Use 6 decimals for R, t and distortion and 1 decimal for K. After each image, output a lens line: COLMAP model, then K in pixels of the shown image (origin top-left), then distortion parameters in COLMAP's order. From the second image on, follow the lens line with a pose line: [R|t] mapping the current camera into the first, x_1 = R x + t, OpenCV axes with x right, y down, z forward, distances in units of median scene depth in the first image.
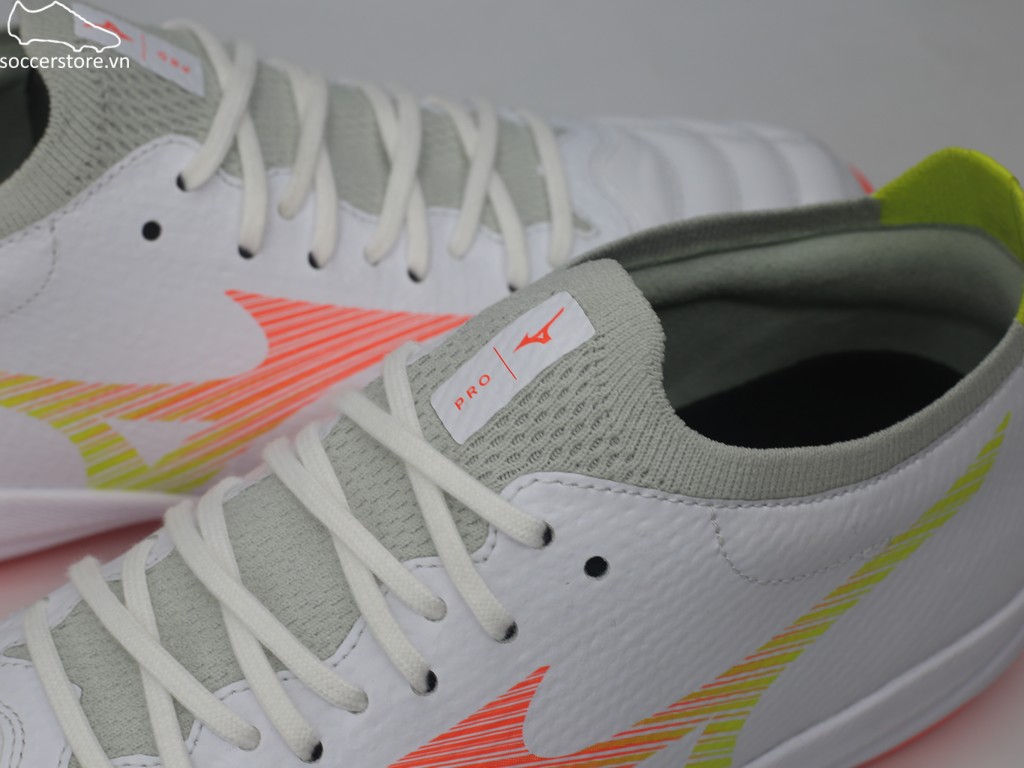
lens RADIAL K [[2007.3, 0, 522.5], [0, 2007.3, 390.0], [0, 0, 1]] dist [-0.165989, 0.000000]
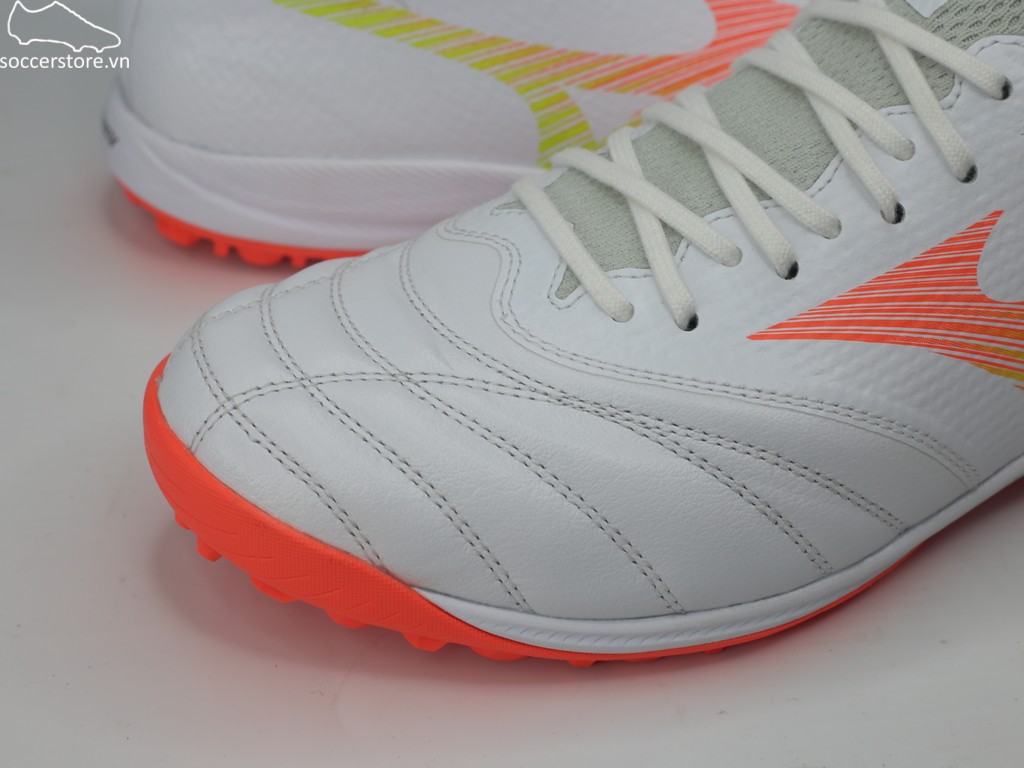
lens RADIAL K [[2007.3, 0, 503.4], [0, 2007.3, 375.7], [0, 0, 1]] dist [-0.165989, 0.000000]
pose [[0.992480, 0.047112, -0.112974, -0.132665], [-0.062287, 0.988914, -0.134797, 0.392831], [0.105371, 0.140821, 0.984412, -0.095497]]
